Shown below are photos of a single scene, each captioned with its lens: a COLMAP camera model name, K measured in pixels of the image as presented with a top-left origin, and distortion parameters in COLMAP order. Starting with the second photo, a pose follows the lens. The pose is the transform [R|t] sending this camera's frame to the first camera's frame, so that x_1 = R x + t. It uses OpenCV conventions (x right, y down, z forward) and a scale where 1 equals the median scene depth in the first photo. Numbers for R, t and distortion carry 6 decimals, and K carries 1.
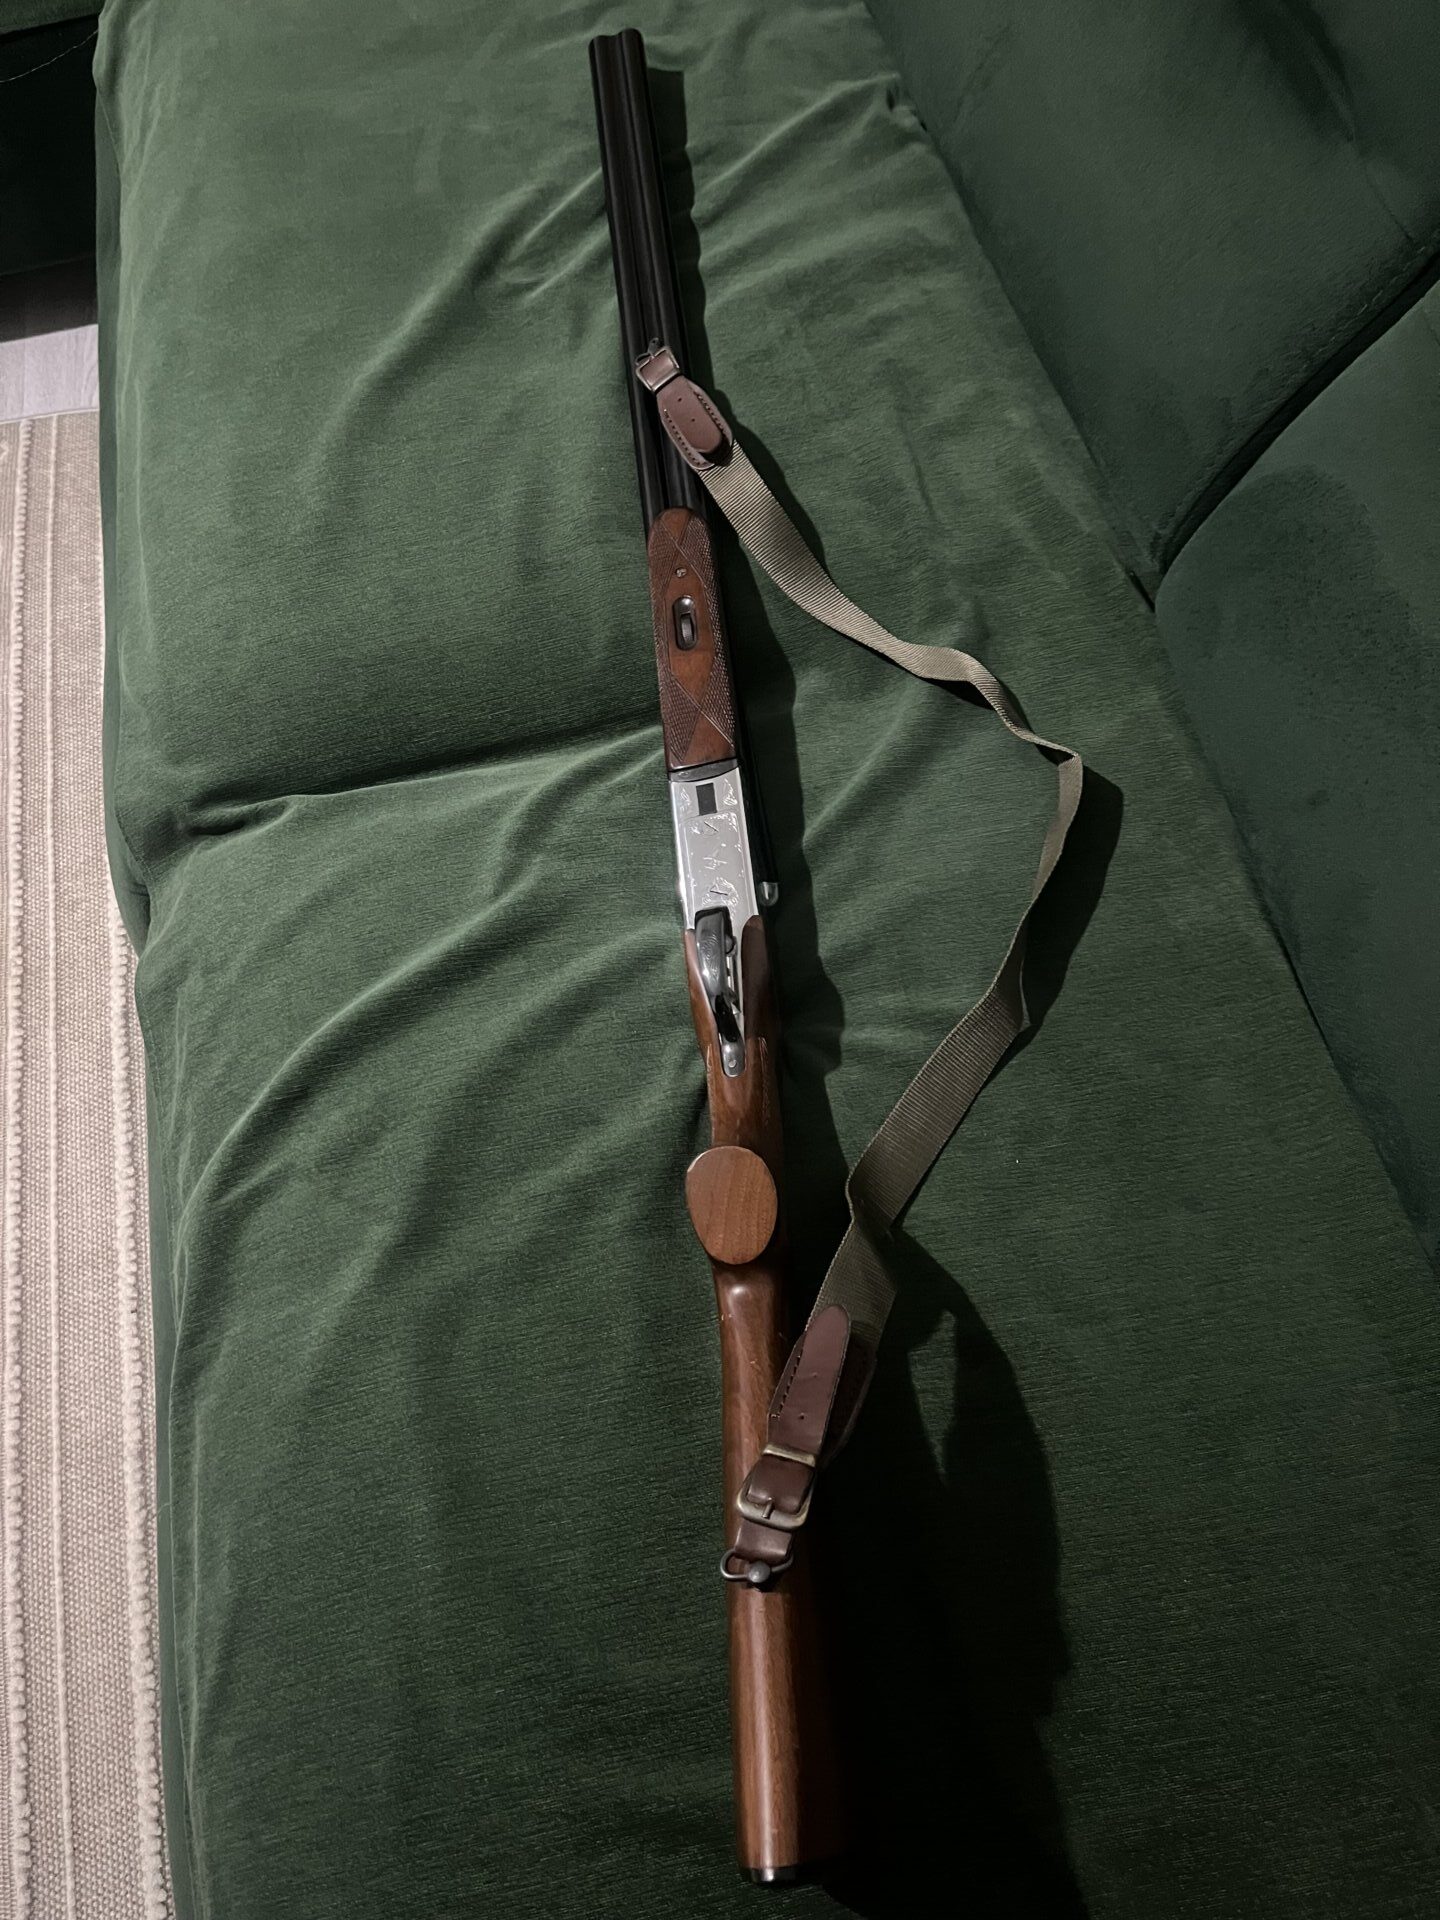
lens RADIAL K [[1425.1, 0, 728.2], [0, 1425.1, 953.3], [0, 0, 1]] dist [0.051906, -0.087725]
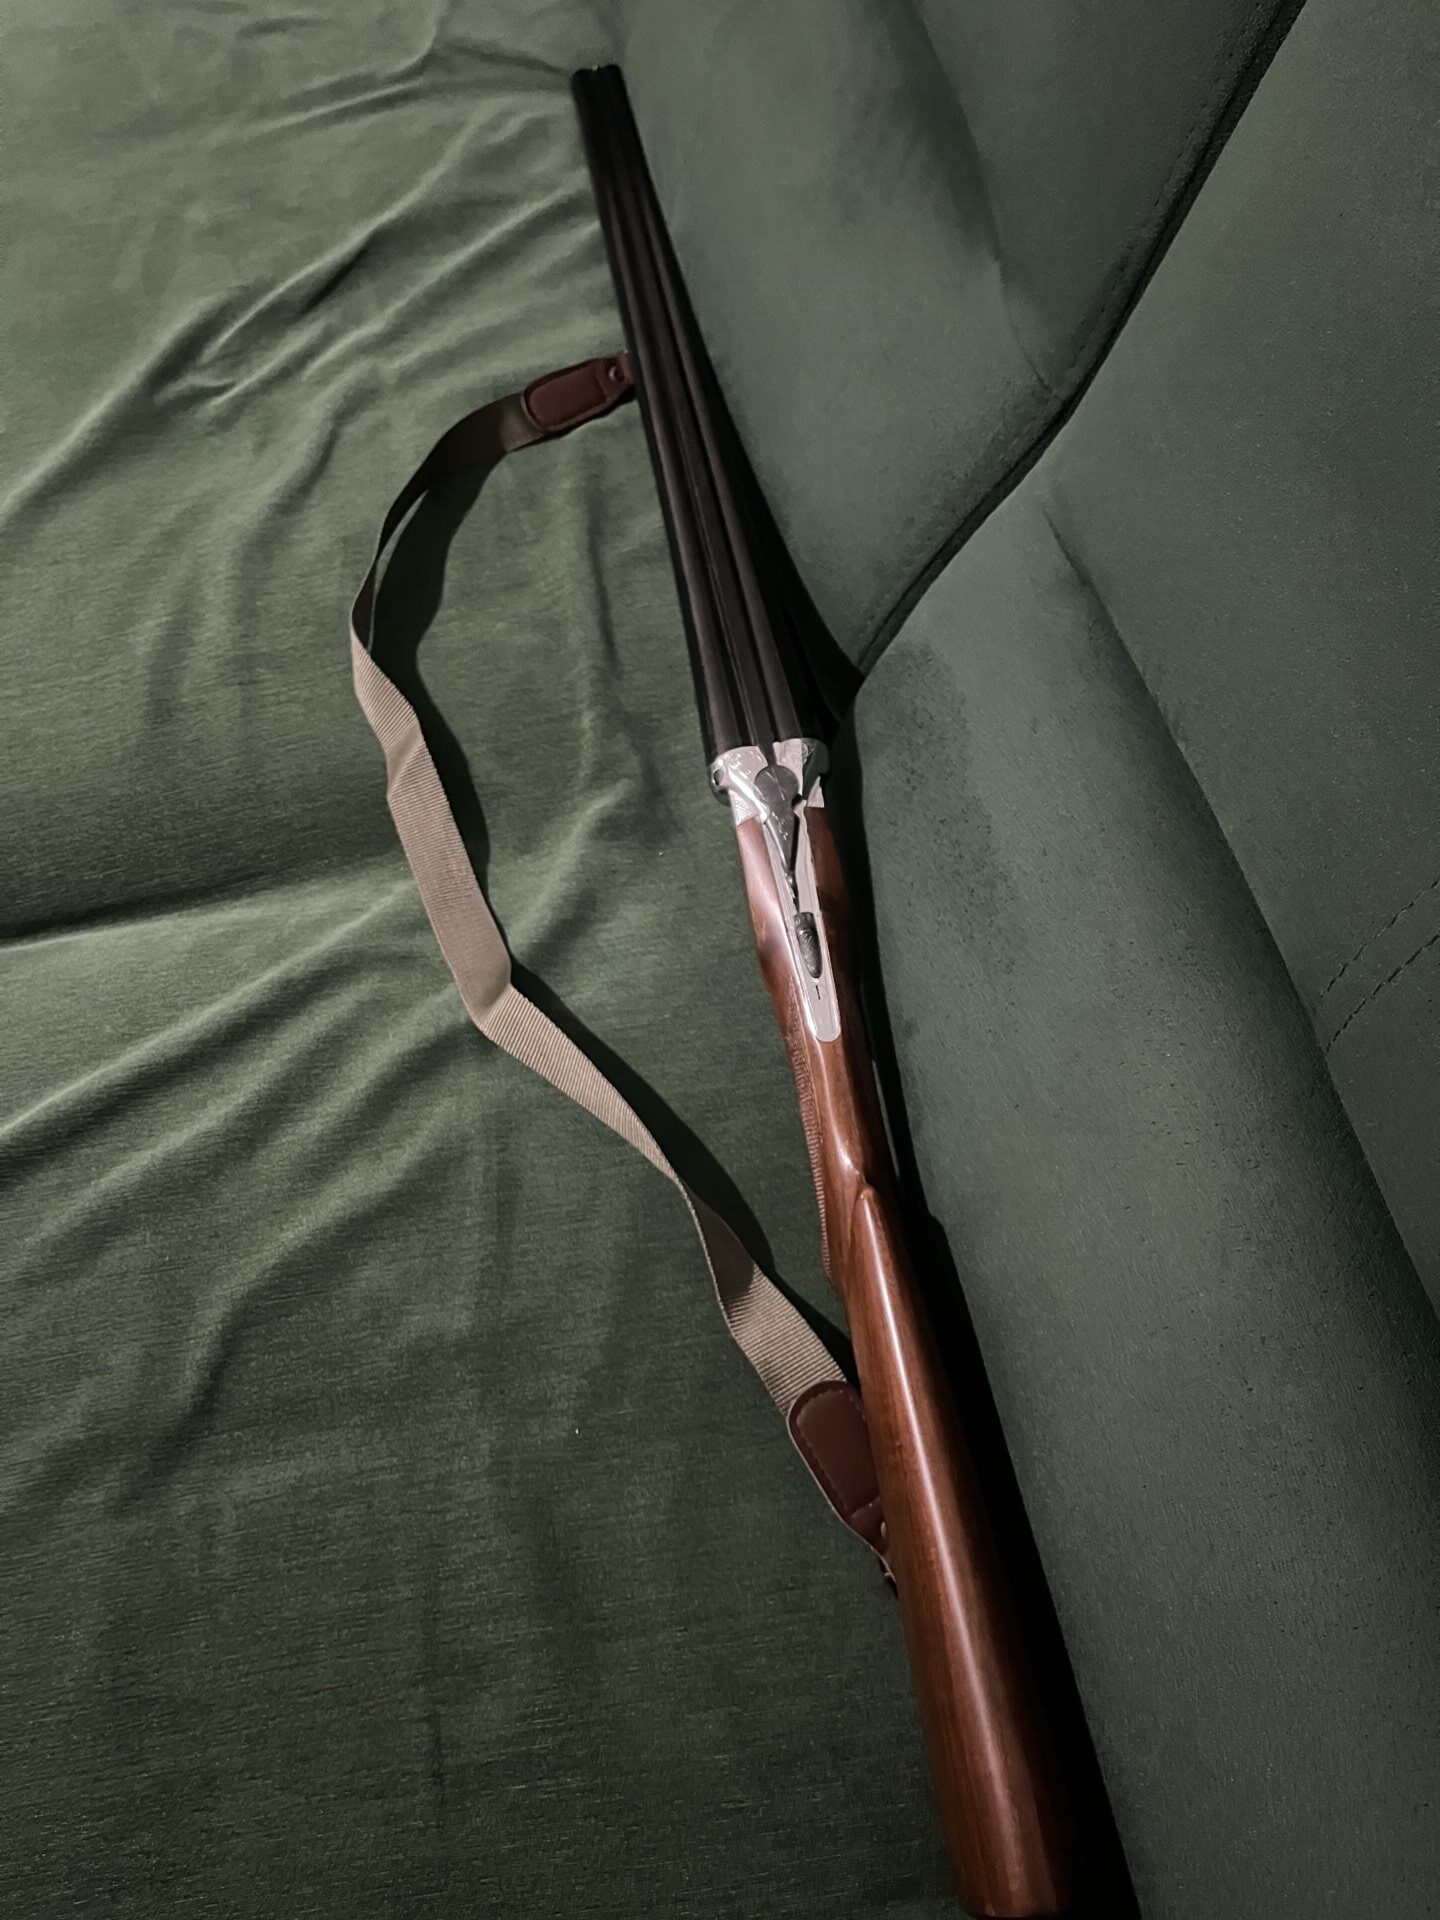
lens RADIAL K [[1447.9, 0, 720.0], [0, 1447.9, 960.0], [0, 0, 1]] dist [0.044948, -0.093035]
pose [[0.999461, 0.015240, -0.029074, 0.245302], [-0.015621, 0.999795, -0.012919, -0.103825], [0.028871, 0.013366, 0.999494, 0.089356]]
